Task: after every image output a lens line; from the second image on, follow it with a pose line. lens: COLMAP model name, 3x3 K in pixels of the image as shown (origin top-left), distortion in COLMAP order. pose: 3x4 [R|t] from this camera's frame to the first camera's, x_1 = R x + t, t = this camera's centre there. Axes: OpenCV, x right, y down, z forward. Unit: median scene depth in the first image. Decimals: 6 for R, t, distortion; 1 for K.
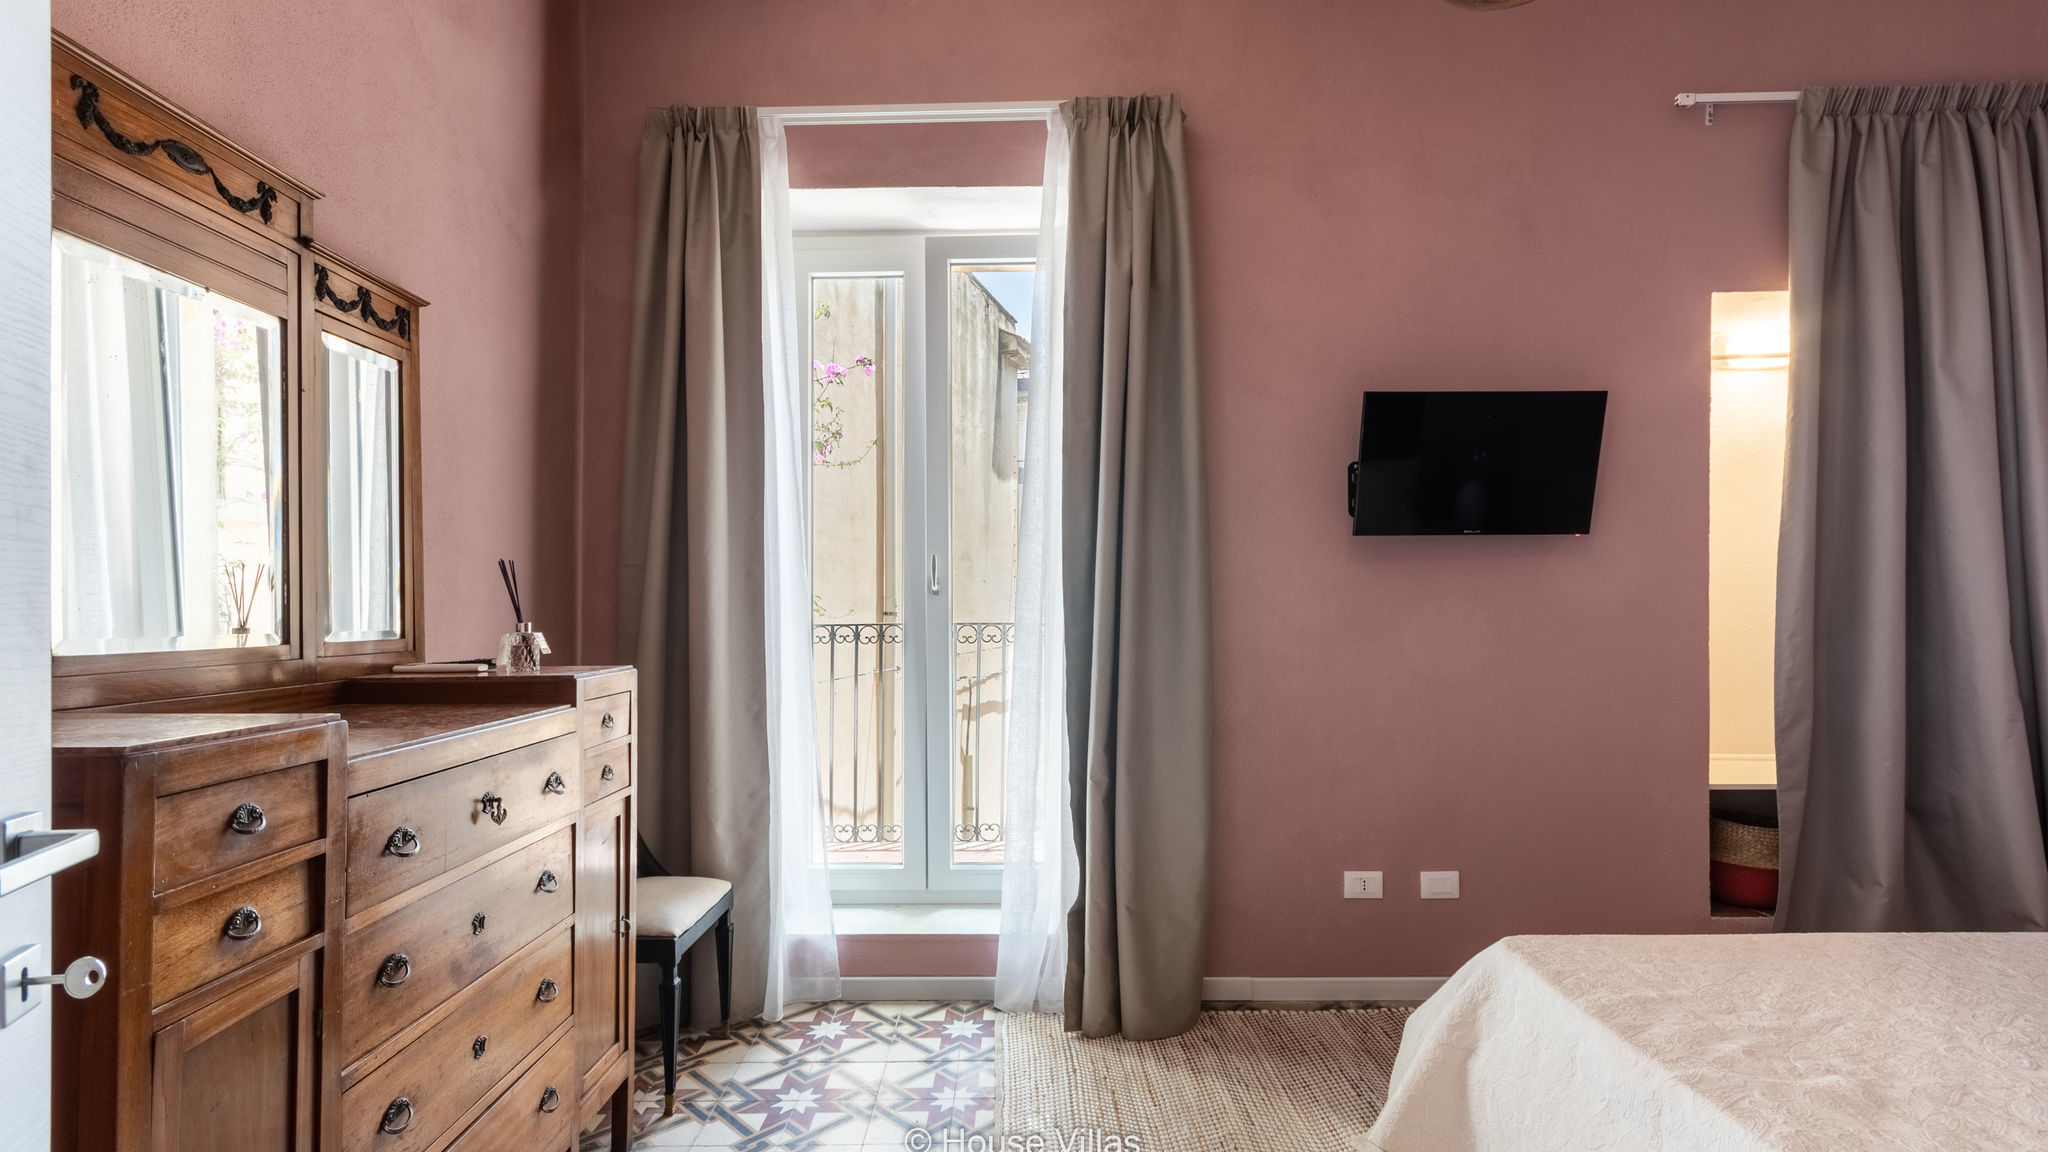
lens RADIAL K [[955.9, 0, 1020.3], [0, 955.9, 611.9], [0, 0, 1]] dist [0.002782, 0.000959]
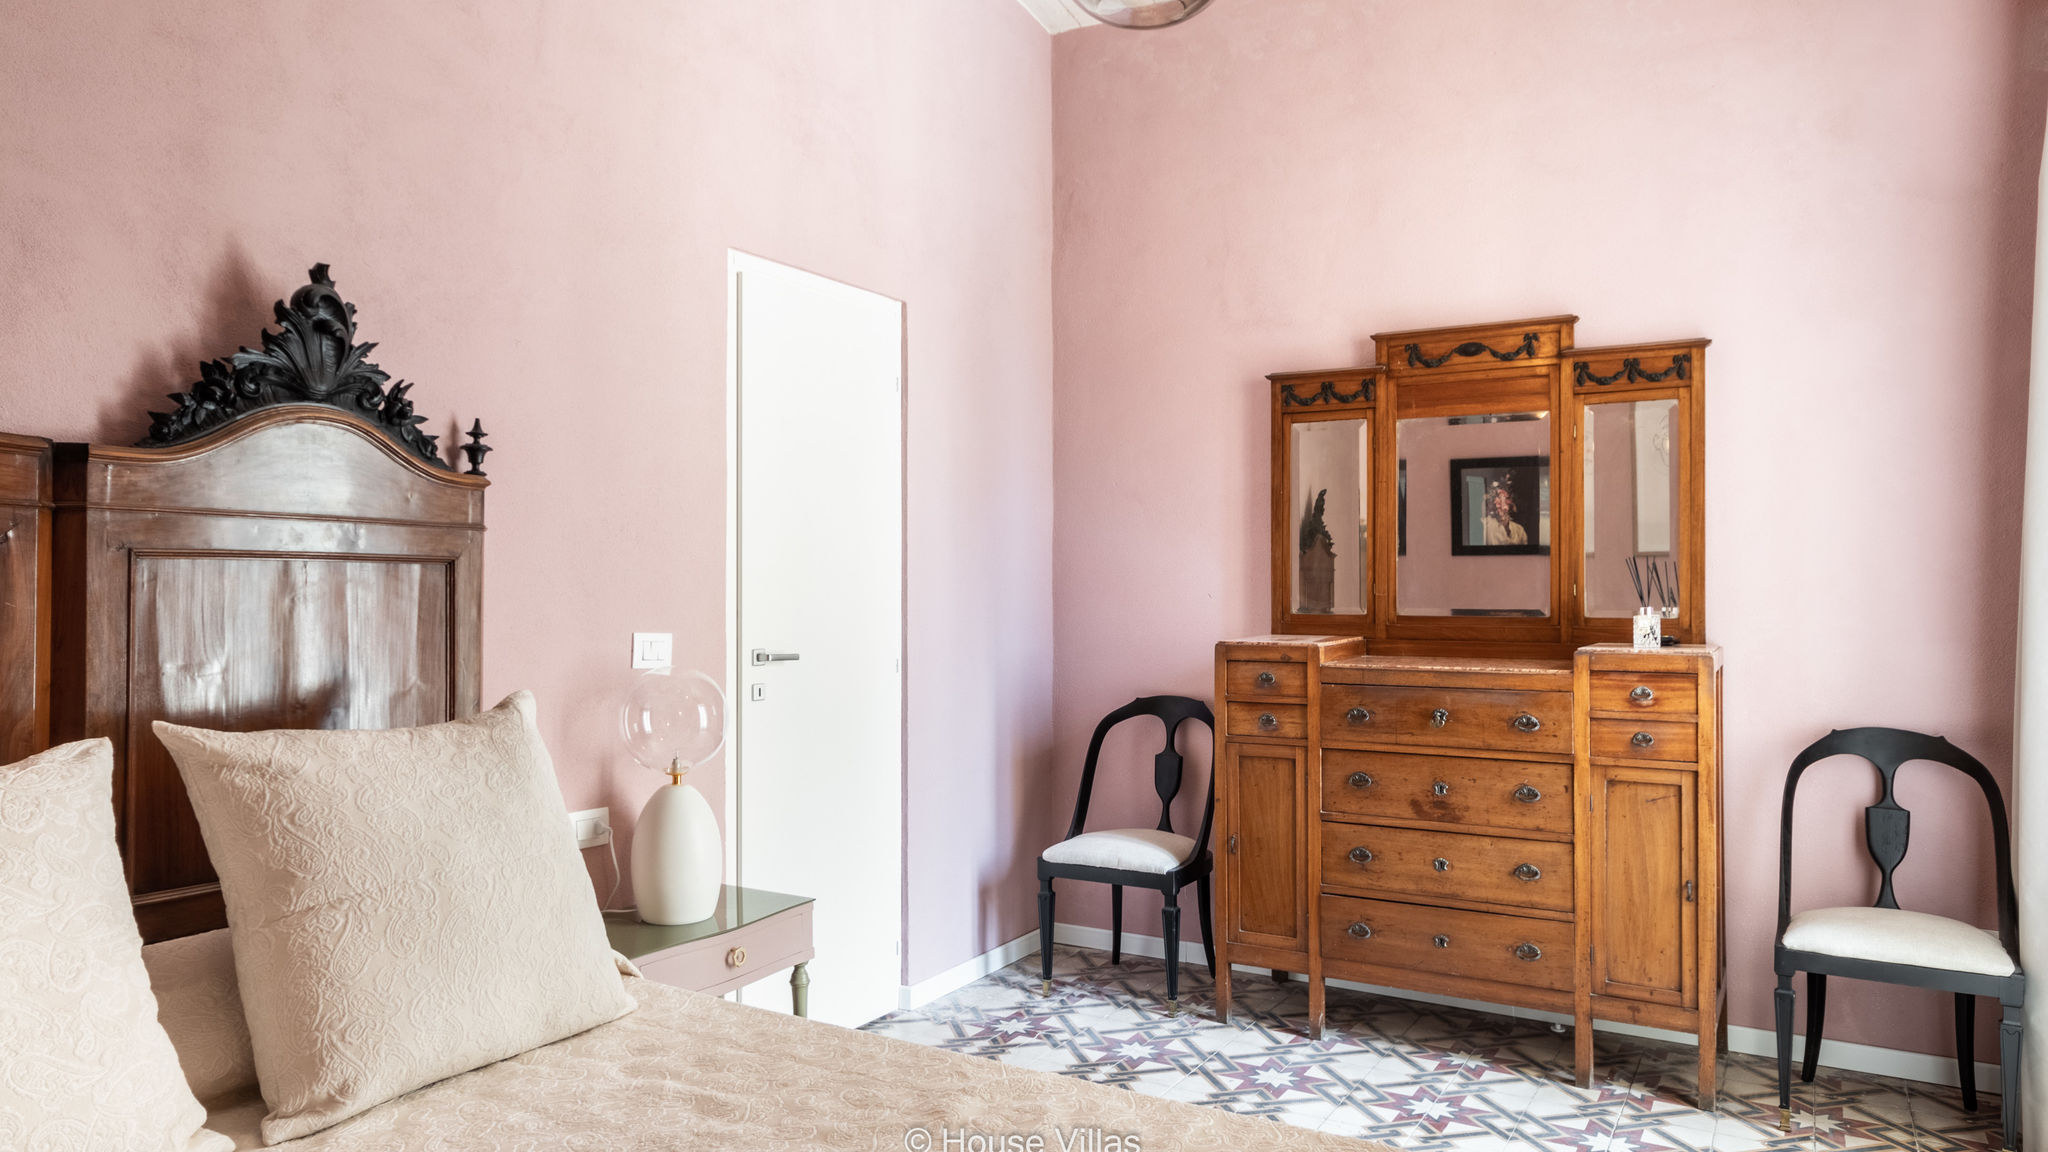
lens RADIAL K [[1303.0, 0, 1013.6], [0, 1303.0, 523.5], [0, 0, 1]] dist [-0.002333, 0.002855]
pose [[-0.518063, -0.033604, -0.854682, 0.998280], [-0.000876, 0.999248, -0.038757, -0.022396], [0.855342, -0.019330, -0.517703, 0.889693]]
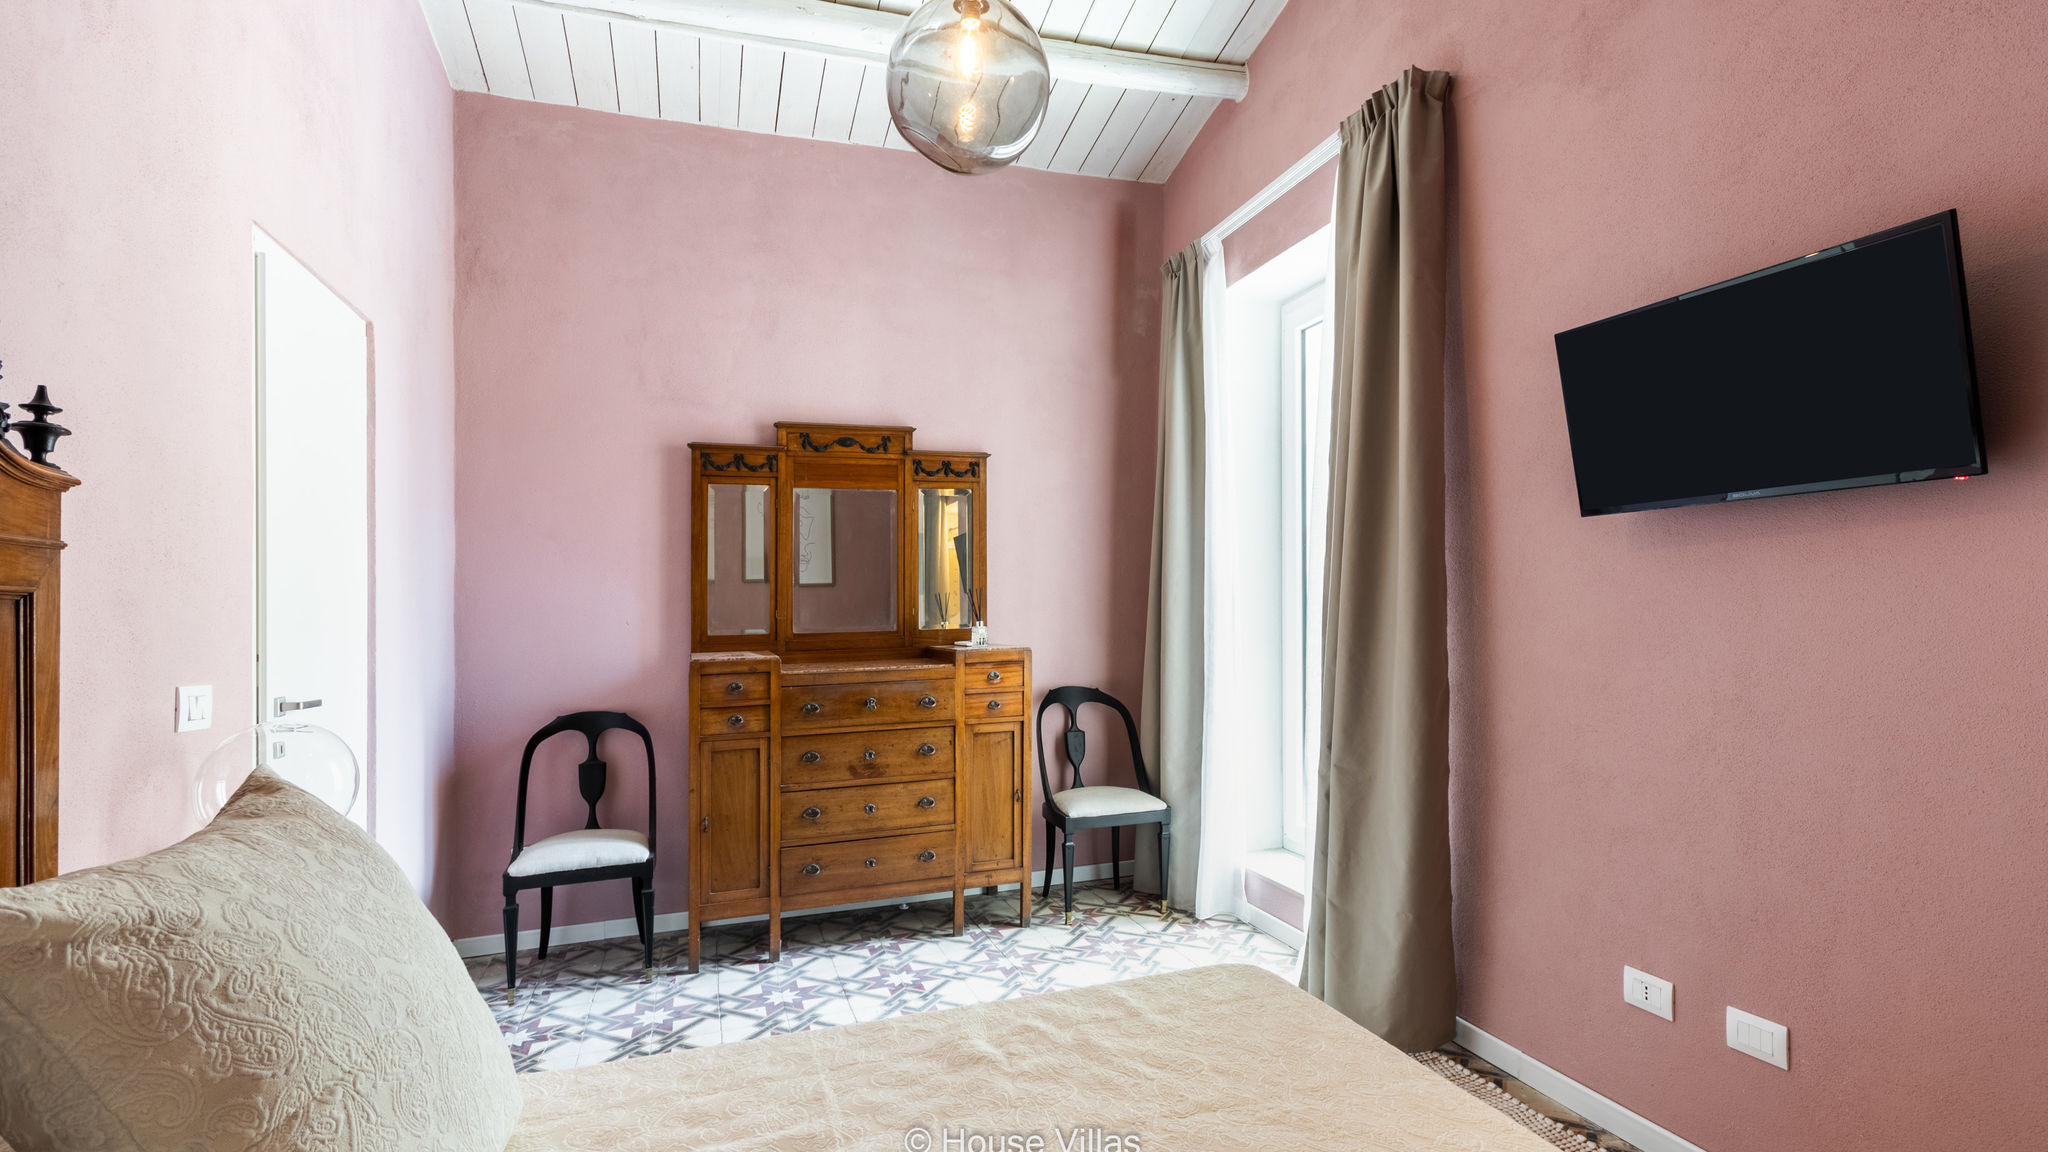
lens RADIAL K [[955.9, 0, 1010.7], [0, 955.9, 581.7], [0, 0, 1]] dist [0.002782, 0.000959]
pose [[0.317021, -0.023433, -0.948129, 0.994983], [0.014094, 0.999701, -0.019995, -0.021161], [0.948314, -0.007024, 0.317257, 0.344638]]
